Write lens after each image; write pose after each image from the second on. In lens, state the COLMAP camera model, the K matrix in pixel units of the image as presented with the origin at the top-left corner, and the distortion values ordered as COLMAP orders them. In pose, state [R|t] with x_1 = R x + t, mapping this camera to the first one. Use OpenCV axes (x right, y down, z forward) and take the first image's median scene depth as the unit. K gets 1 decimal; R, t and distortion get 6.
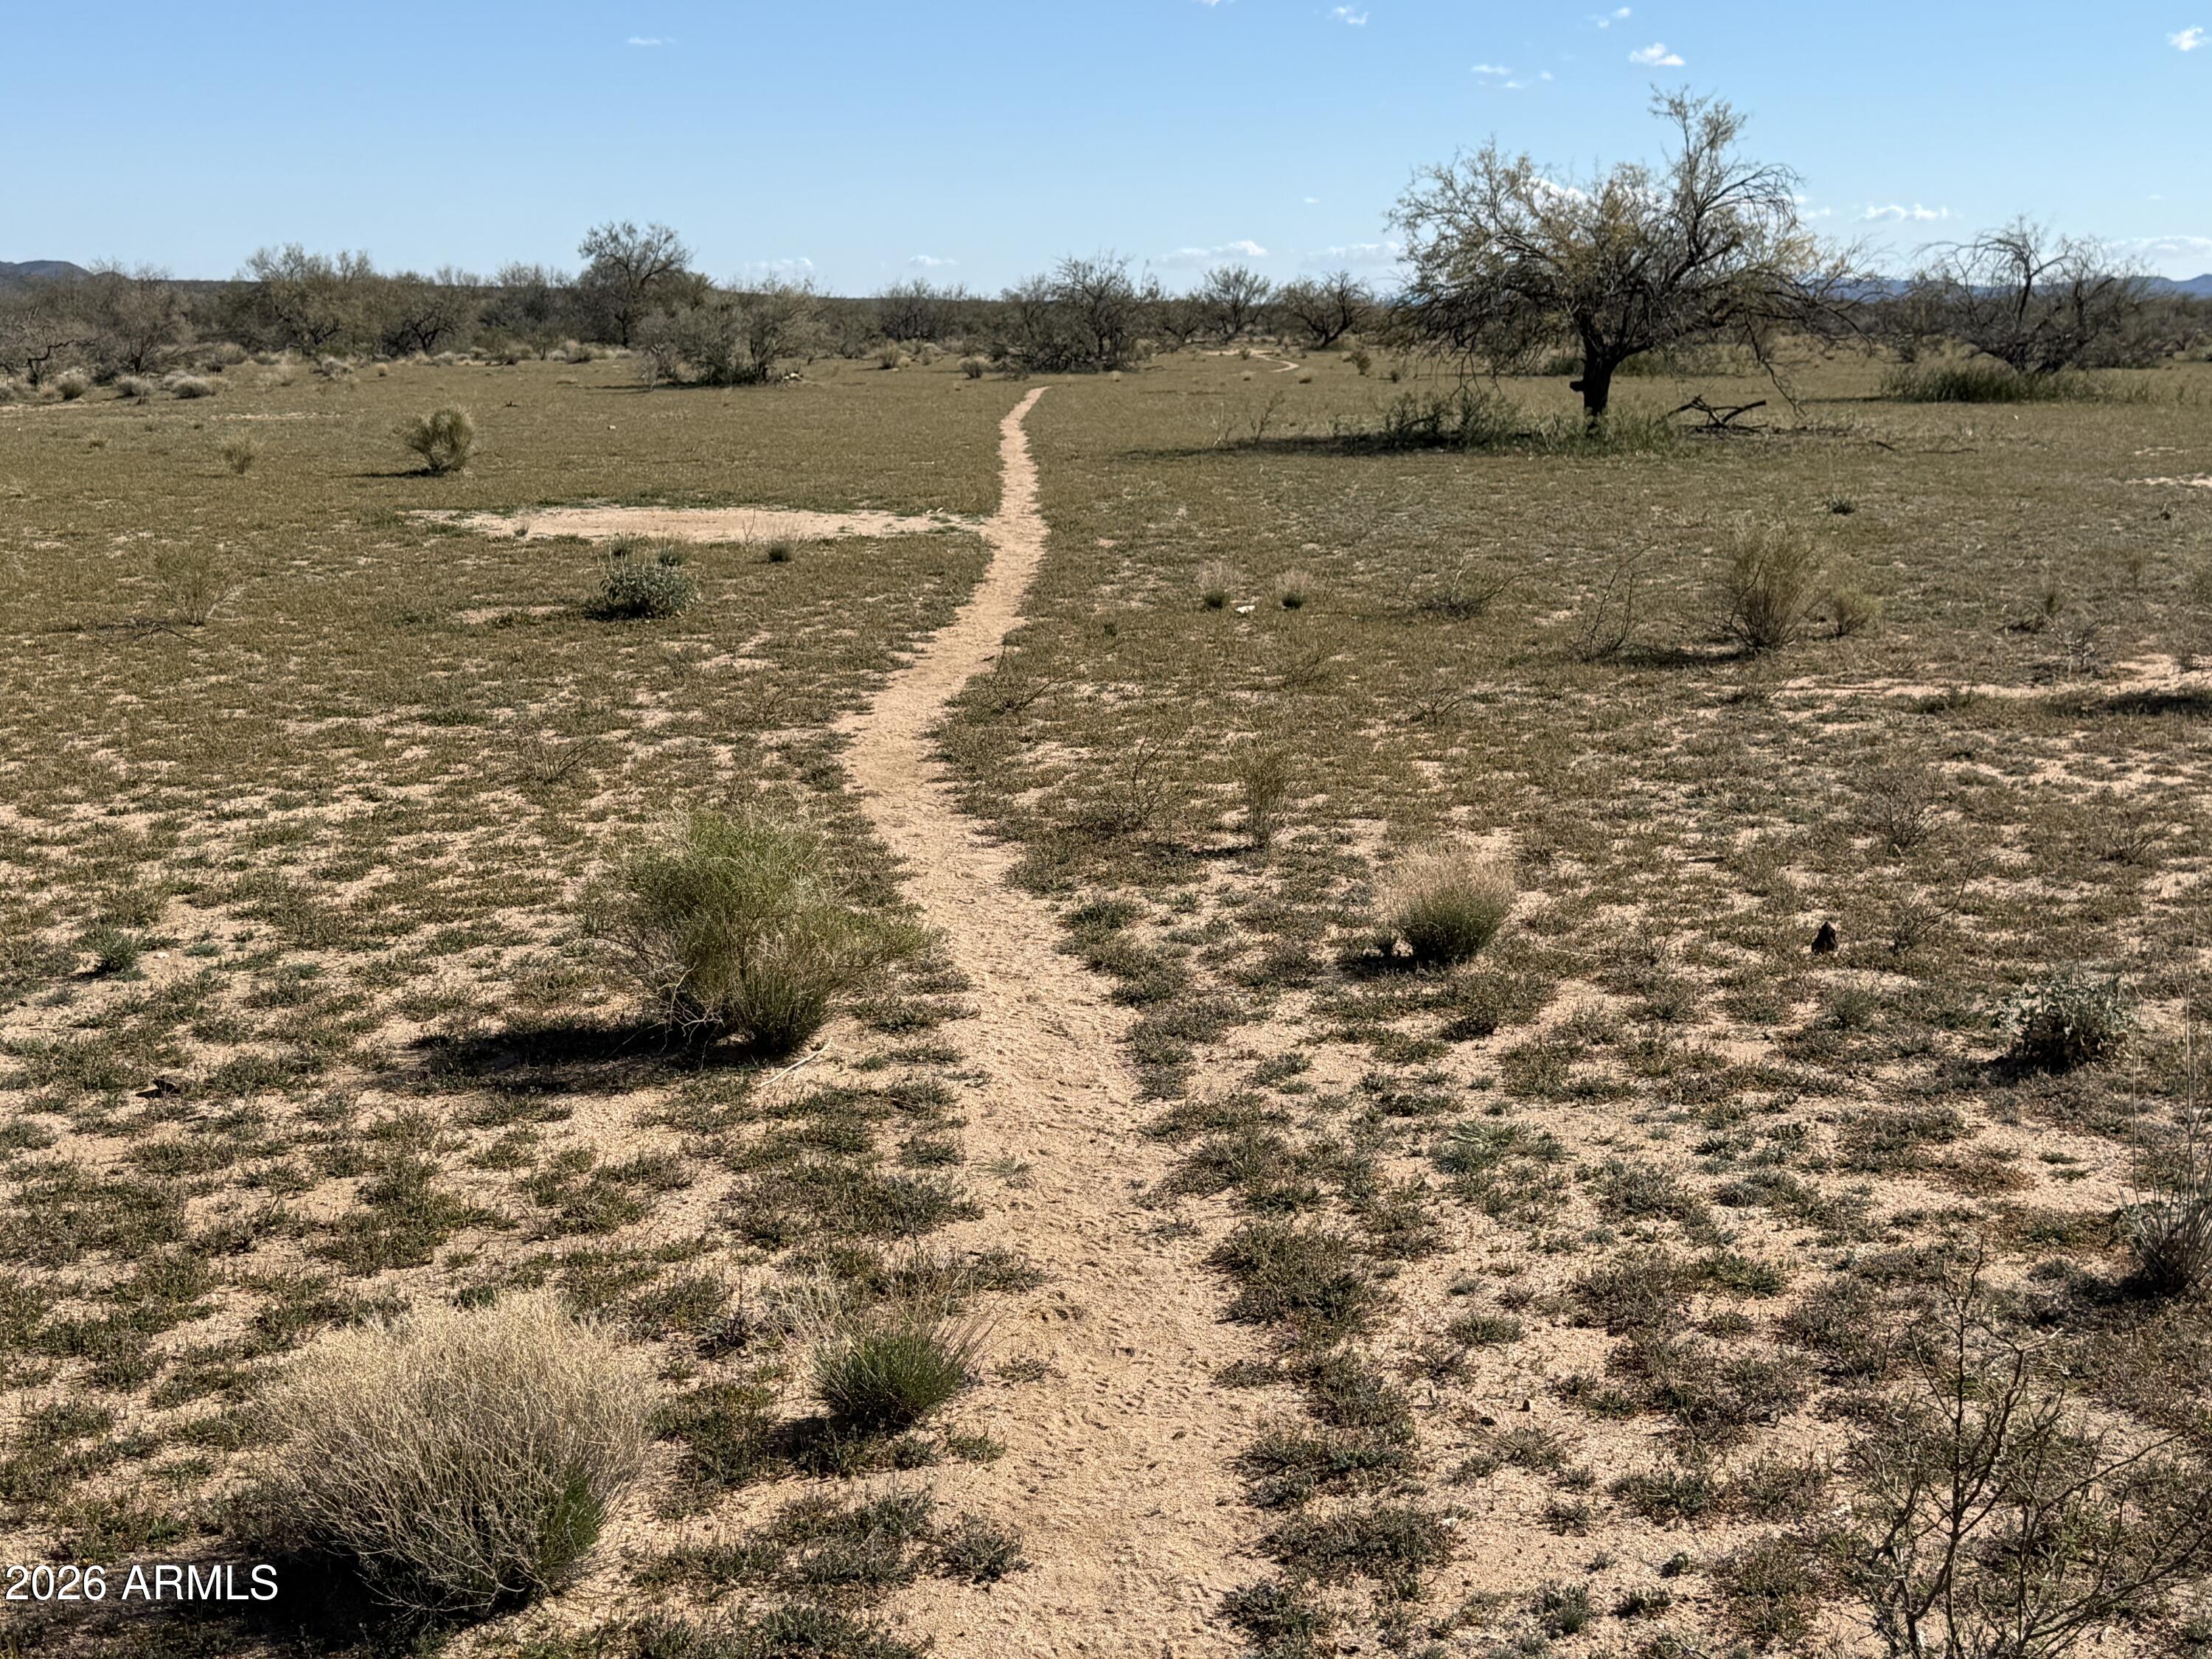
lens RADIAL K [[2952.2, 0, 1101.1], [0, 2952.2, 837.7], [0, 0, 1]] dist [0.130000, 0.000000]
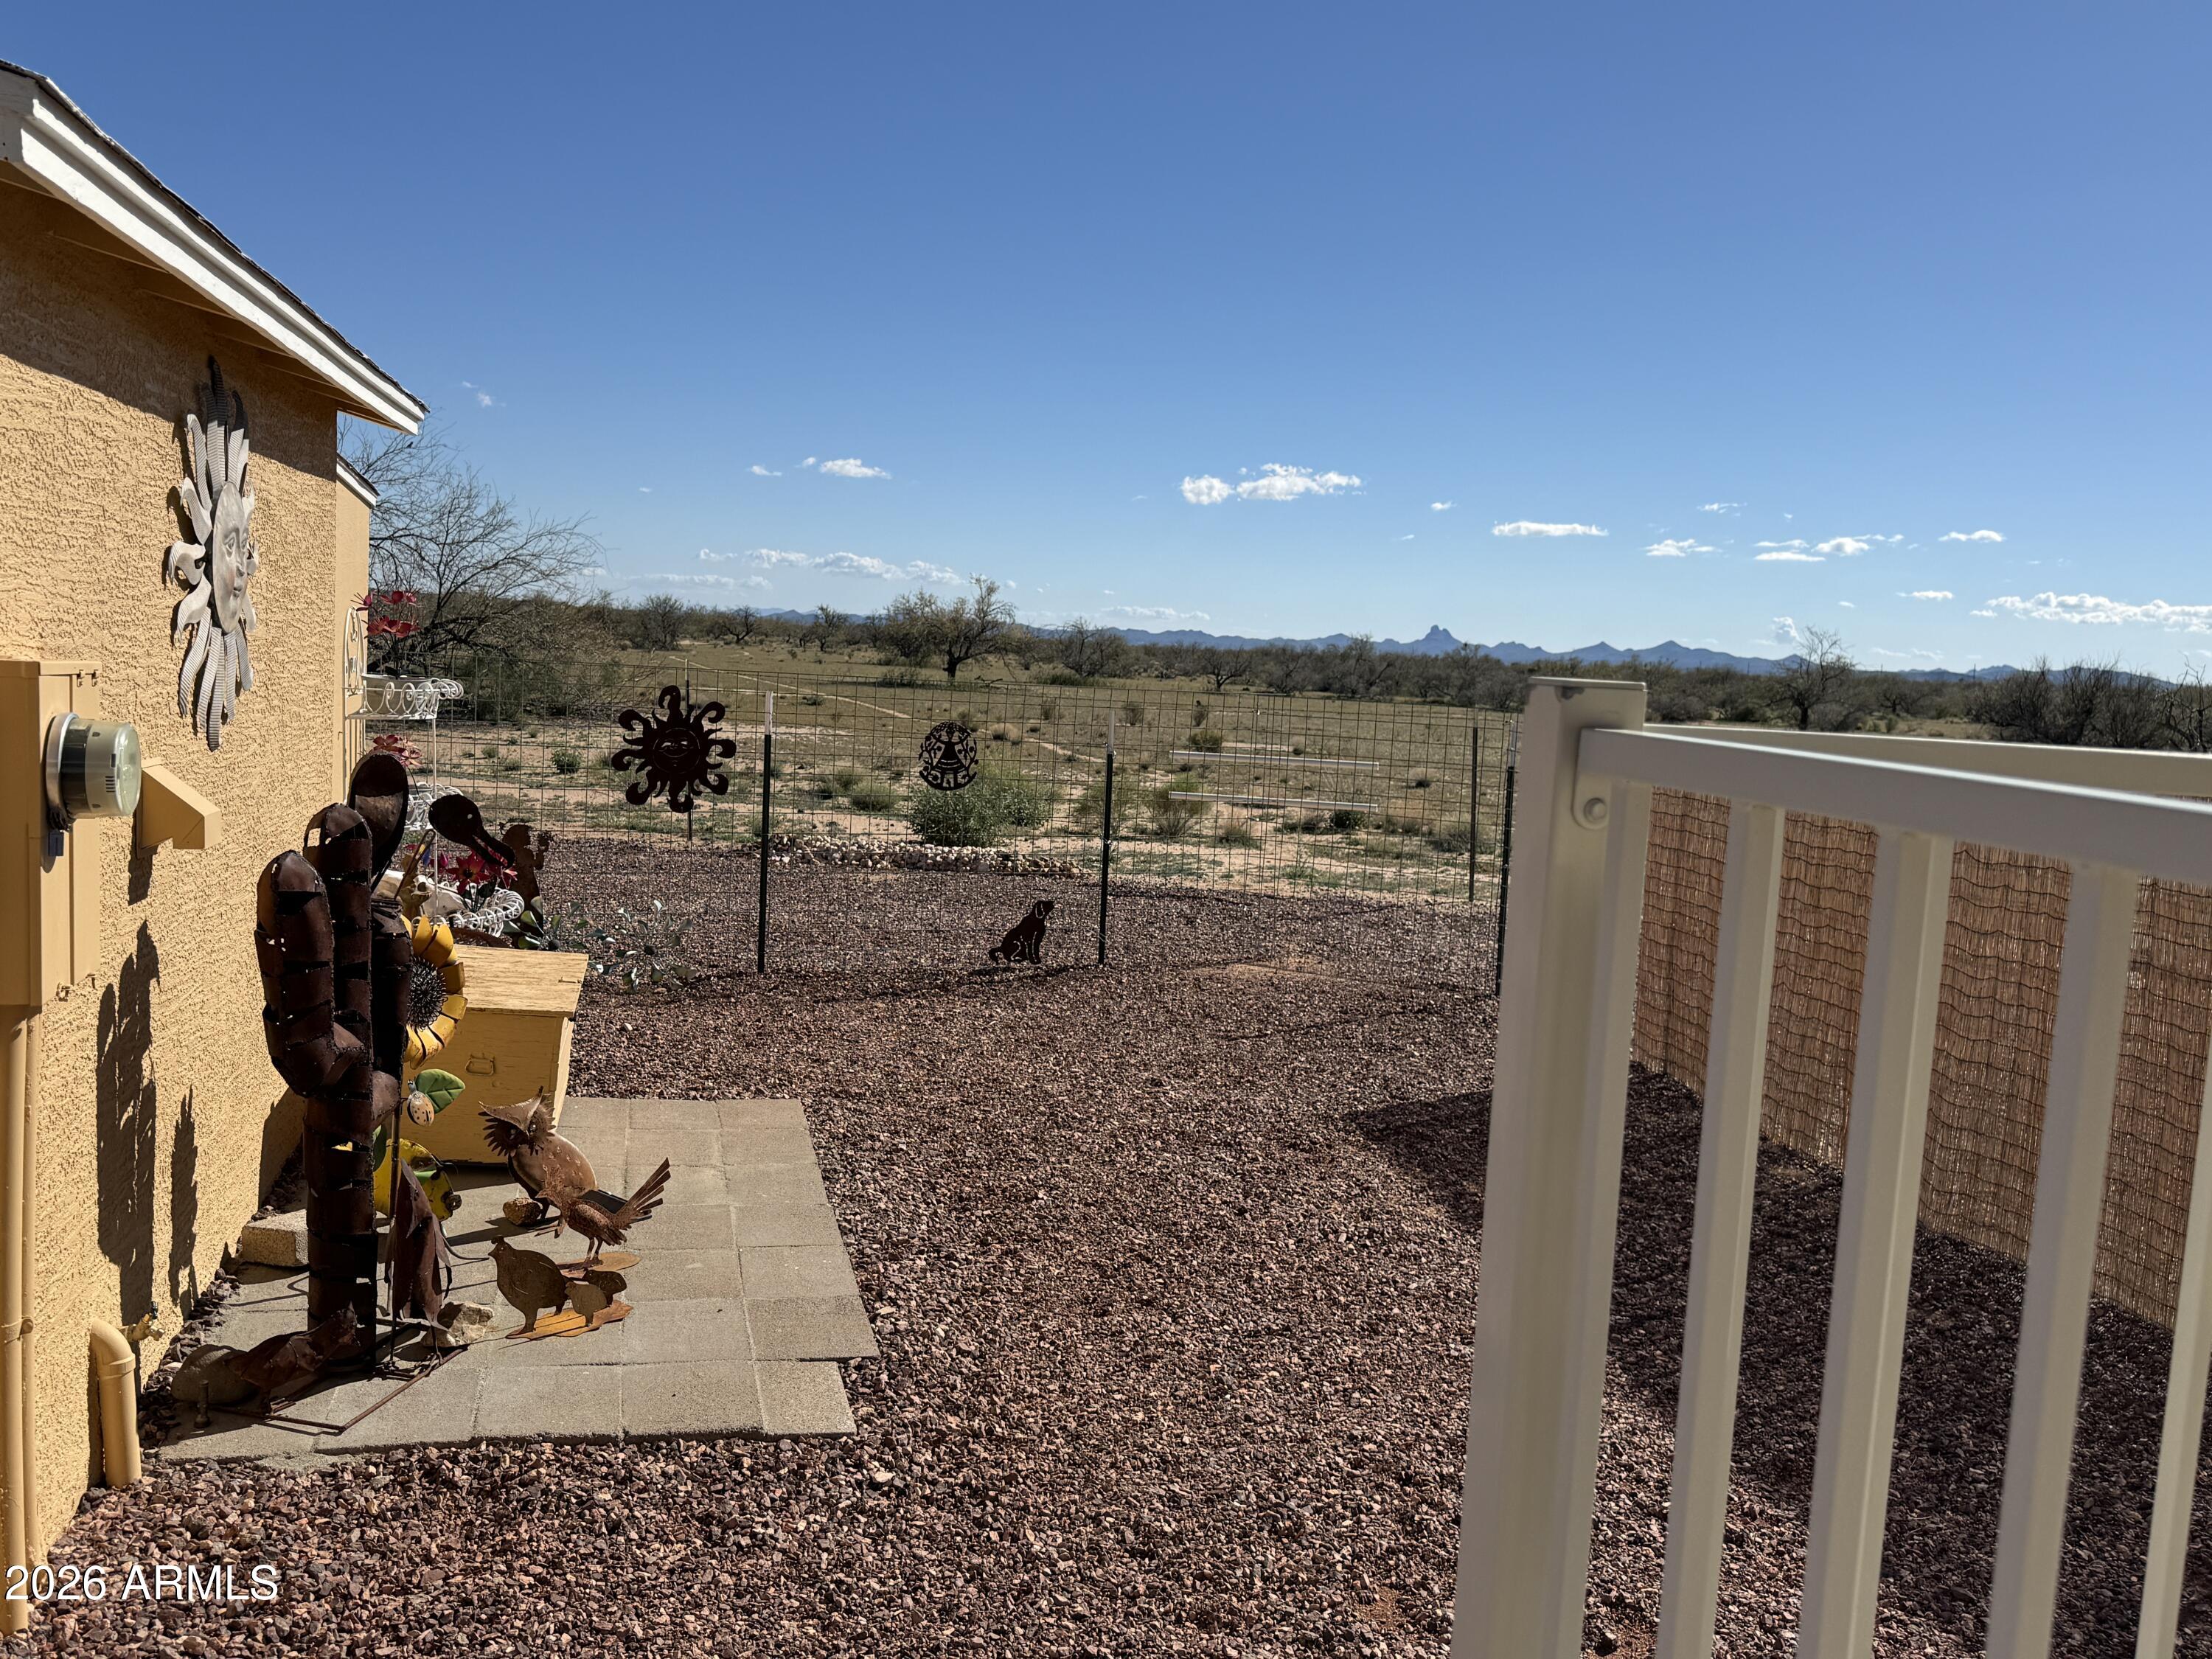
lens RADIAL K [[1878.3, 0, 1106.6], [0, 1878.3, 847.1], [0, 0, 1]] dist [0.074277, -0.039656]
pose [[0.949447, 0.022820, 0.313098, -0.274673], [-0.004488, 0.998239, -0.059147, 0.137926], [-0.313897, 0.054752, 0.947877, -0.837873]]
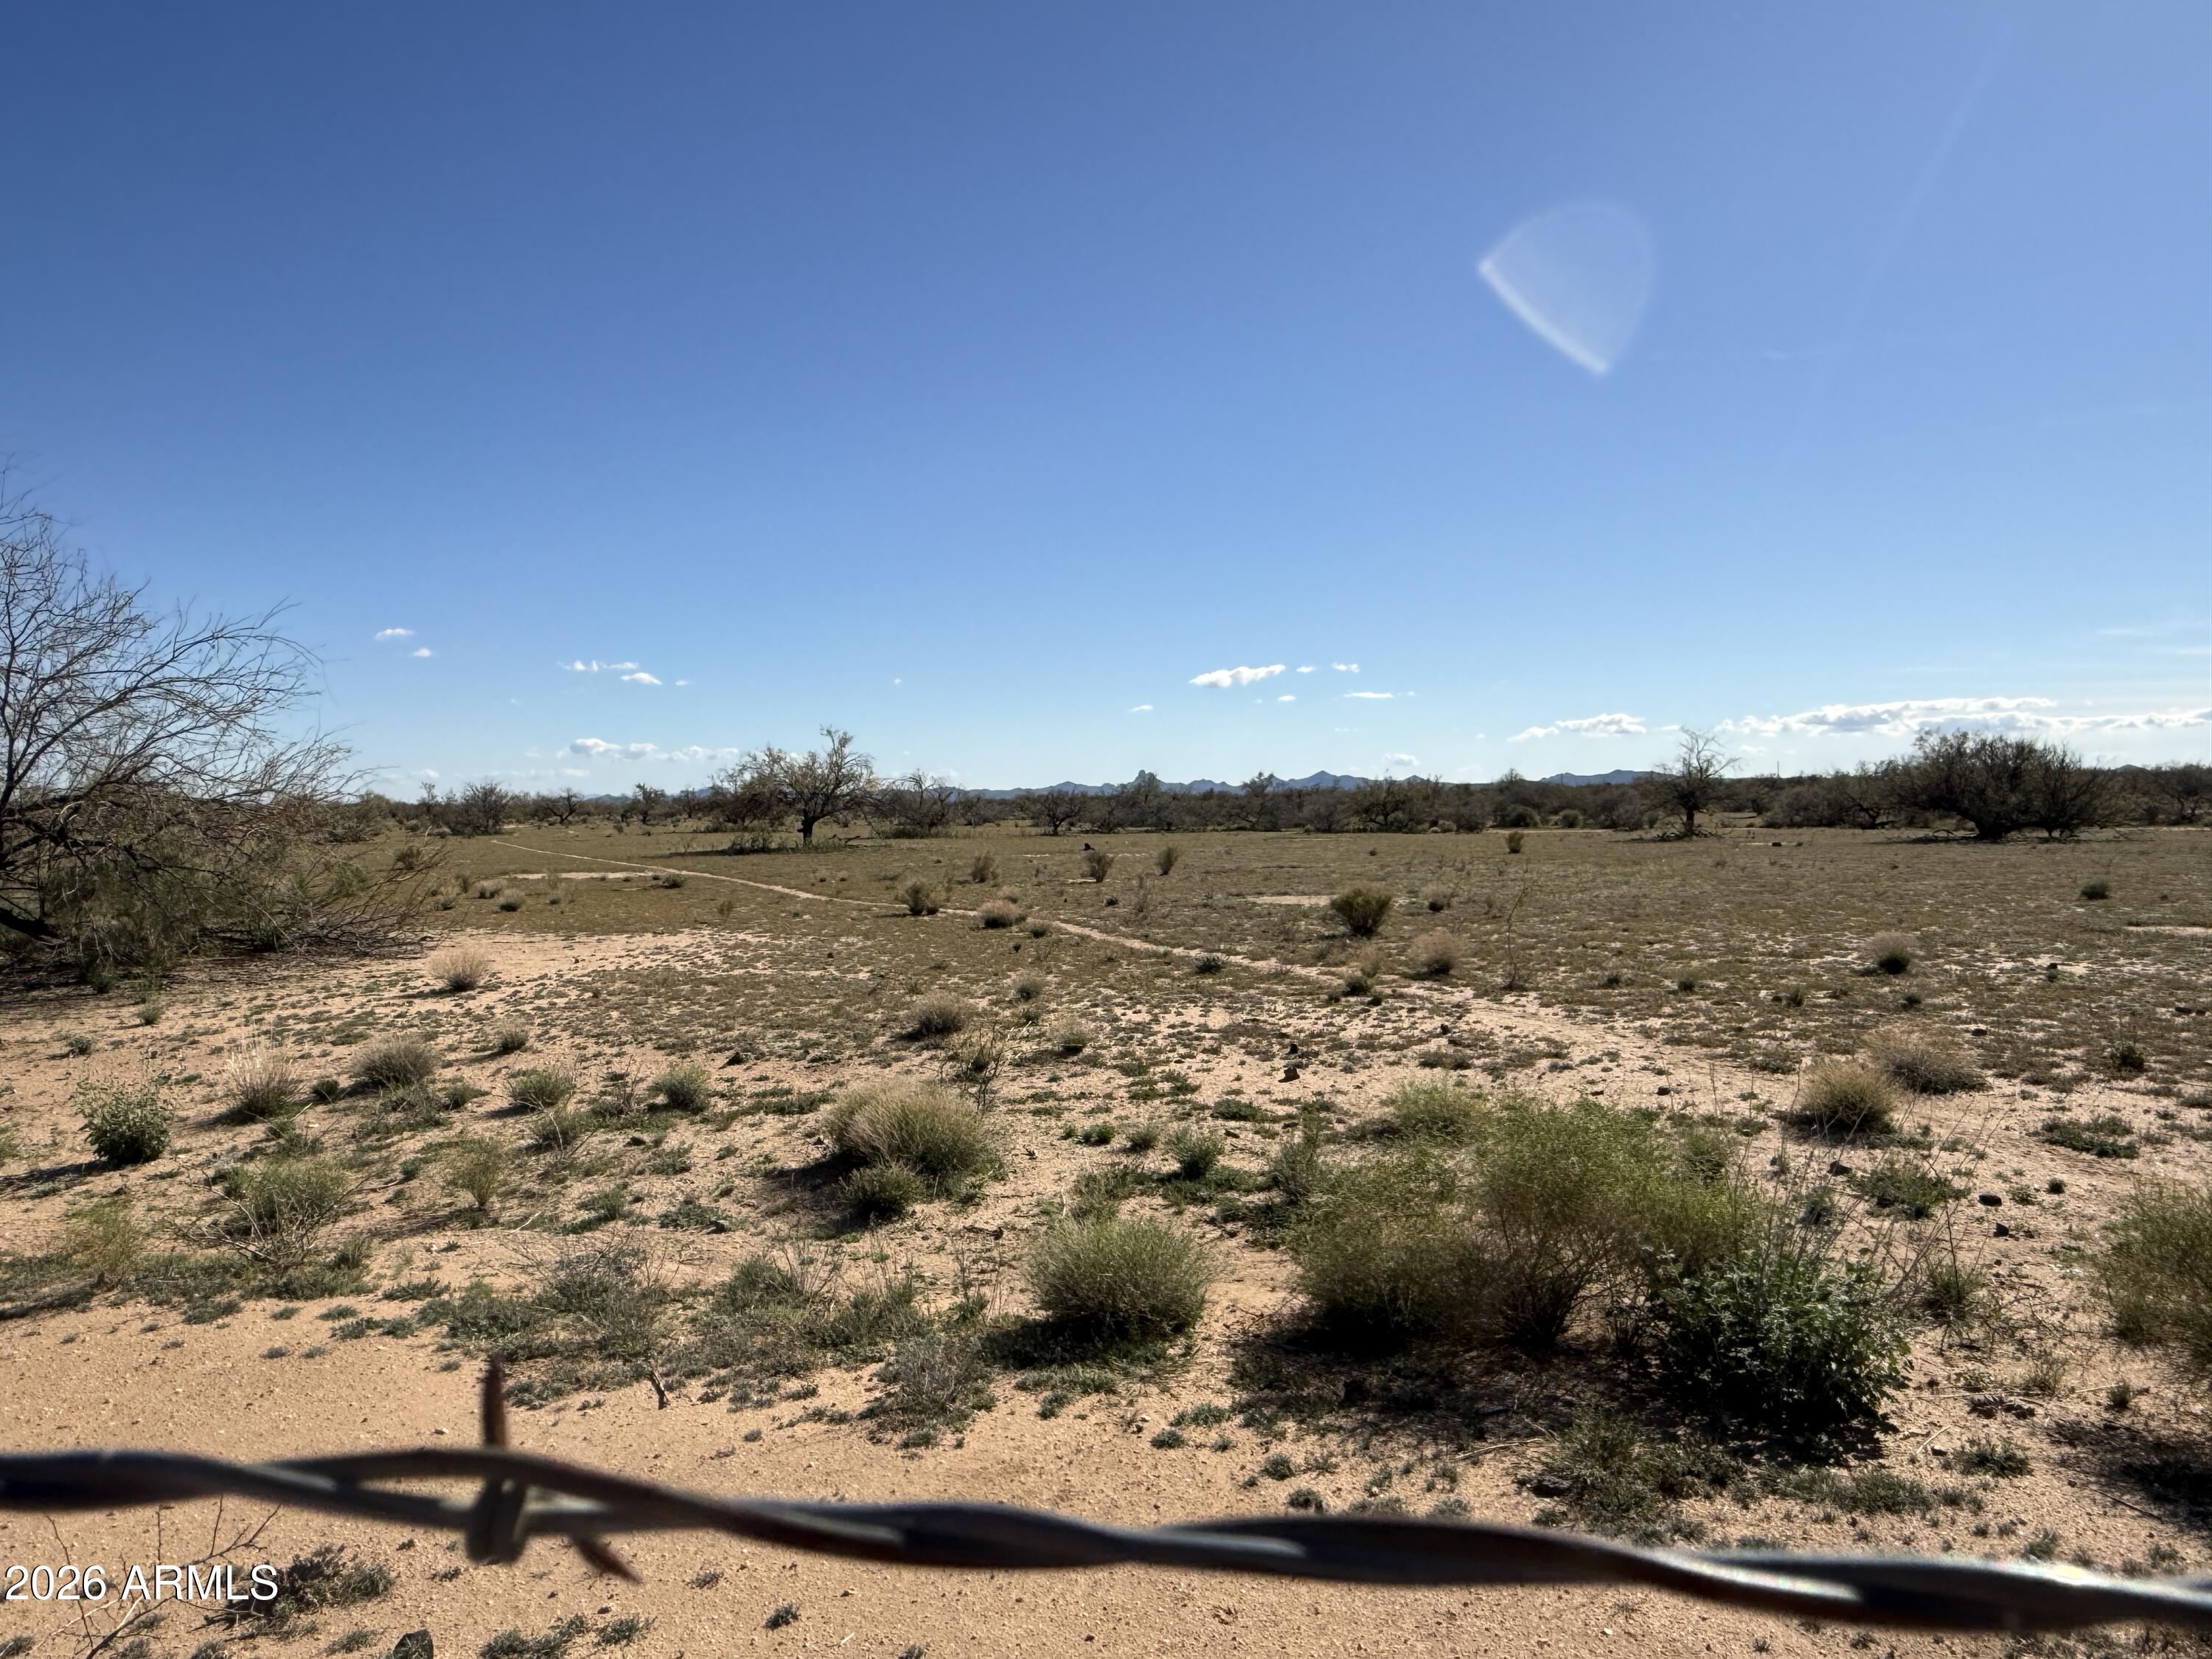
lens RADIAL K [[1545.1, 0, 1105.5], [0, 1545.1, 826.3], [0, 0, 1]] dist [0.009929, -0.010707]
pose [[0.895650, -0.018743, 0.444365, -0.220316], [0.090058, 0.986058, -0.139926, 0.068317], [-0.435547, 0.165344, 0.884850, -0.382153]]
